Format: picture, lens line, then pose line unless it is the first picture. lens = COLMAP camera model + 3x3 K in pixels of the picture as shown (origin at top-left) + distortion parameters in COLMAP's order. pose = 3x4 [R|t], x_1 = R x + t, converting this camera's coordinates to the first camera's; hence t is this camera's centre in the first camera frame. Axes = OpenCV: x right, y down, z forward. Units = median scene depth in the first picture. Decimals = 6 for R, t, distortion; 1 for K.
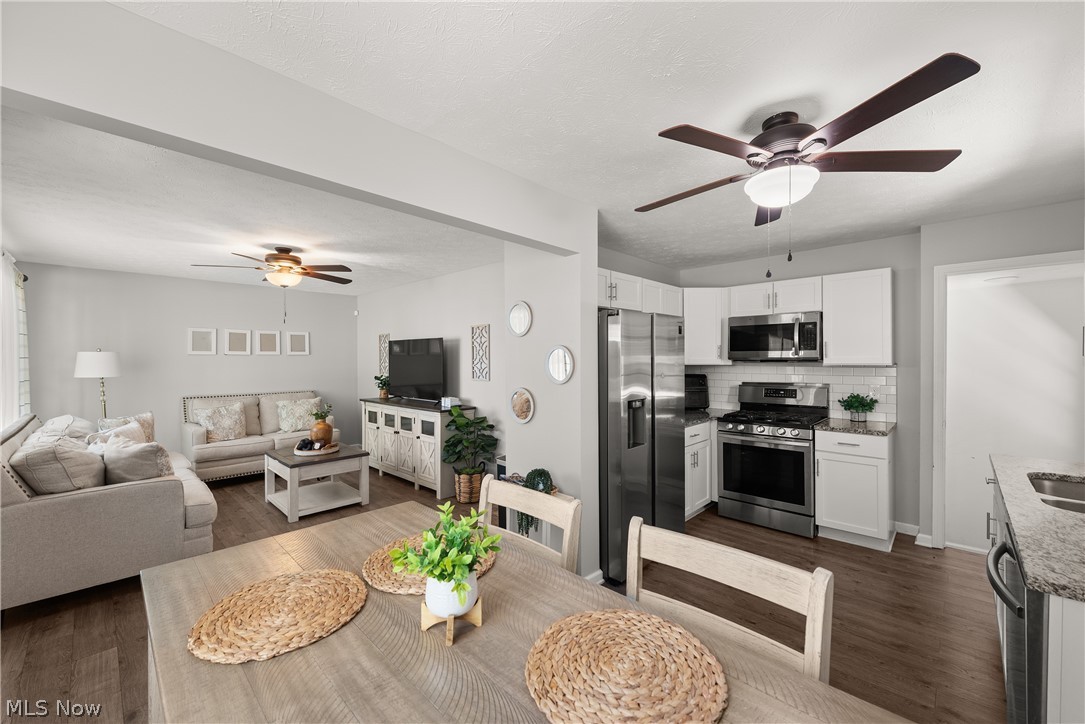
lens RADIAL K [[429.8, 0, 539.6], [0, 429.8, 360.3], [0, 0, 1]] dist [0.004155, -0.002316]
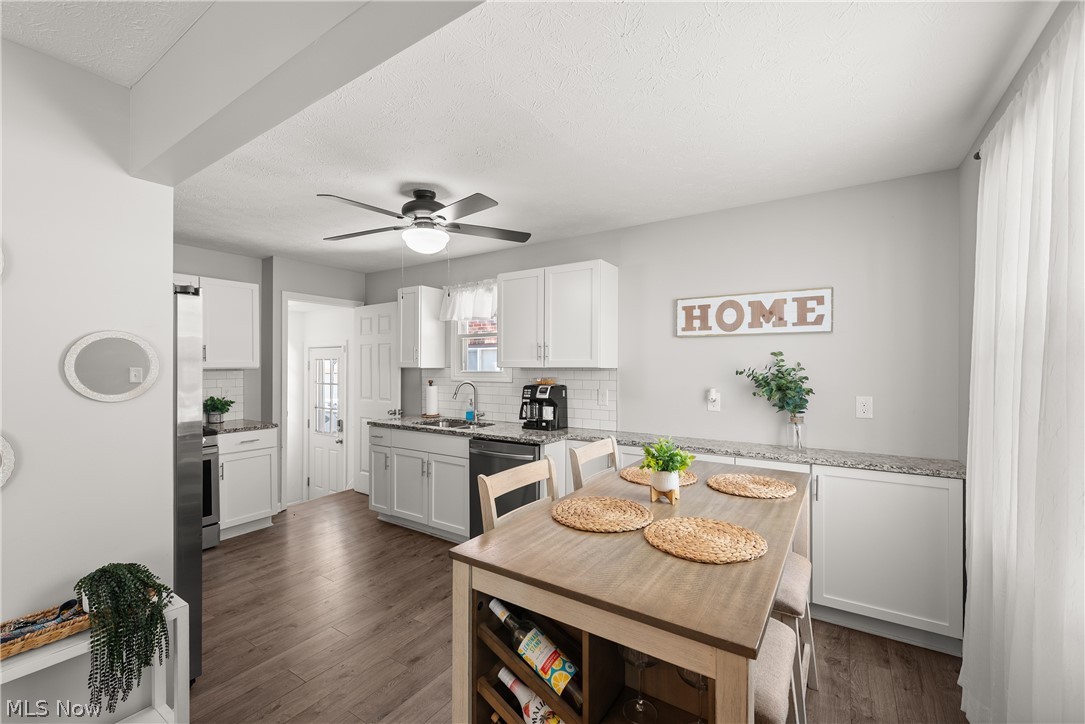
lens RADIAL K [[451.9, 0, 537.2], [0, 451.9, 371.7], [0, 0, 1]] dist [0.010864, -0.000364]
pose [[-0.181081, -0.007779, 0.983438, -0.367717], [0.000619, 0.999968, 0.008024, 0.008461], [-0.983468, 0.002061, -0.181070, 0.344182]]
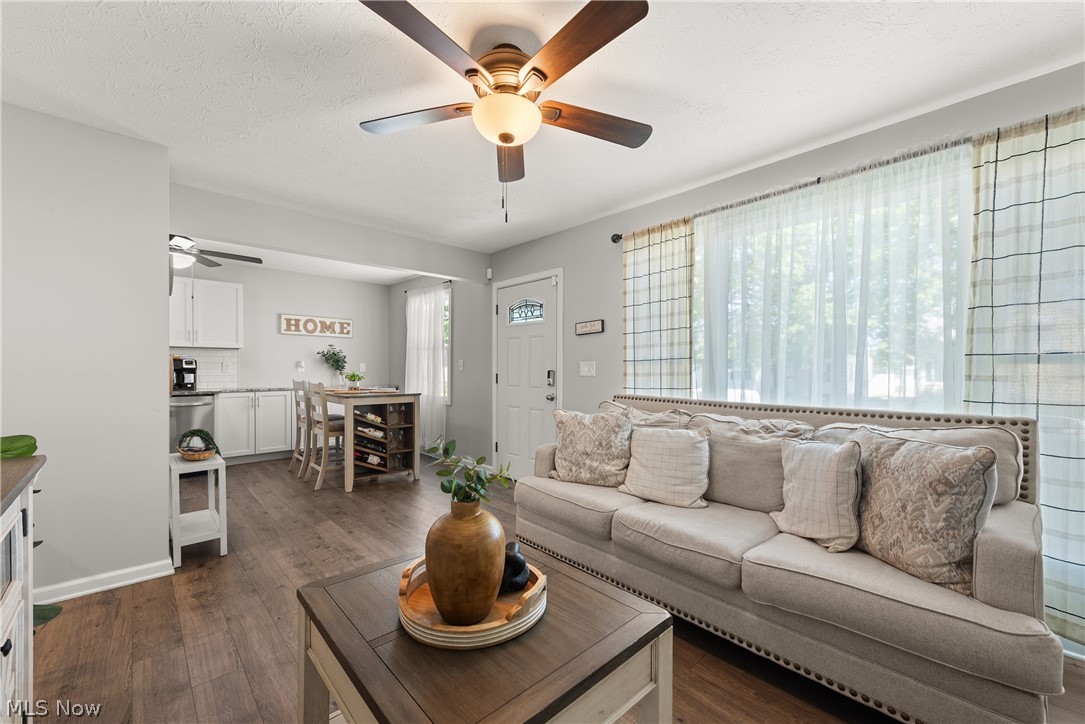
lens RADIAL K [[429.8, 0, 547.6], [0, 429.8, 369.8], [0, 0, 1]] dist [0.004155, -0.002316]
pose [[-0.999323, -0.002741, 0.036679, -0.531433], [-0.002586, 0.999988, 0.004274, 0.055142], [-0.036690, 0.004176, -0.999318, 1.176773]]
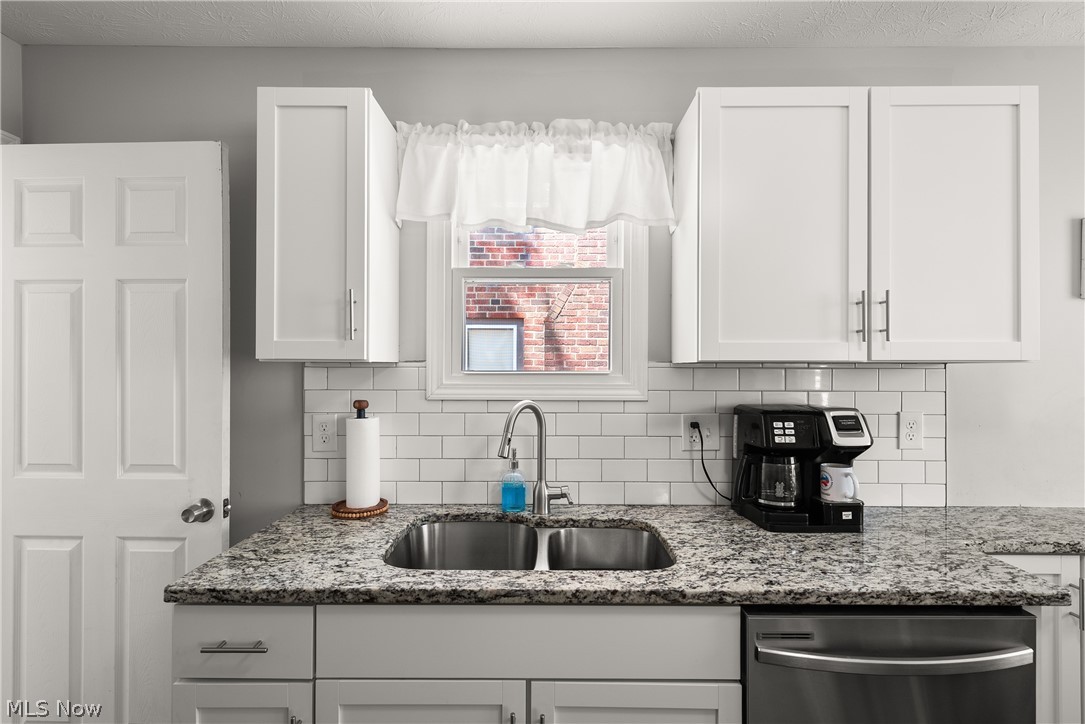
lens RADIAL K [[532.7, 0, 540.3], [0, 532.7, 362.5], [0, 0, 1]] dist [0.003789, 0.000352]
pose [[-0.691456, 0.000431, 0.722419, 0.240856], [0.000639, 1.000000, 0.000014, 0.008185], [-0.722419, 0.000471, -0.691456, 0.550279]]
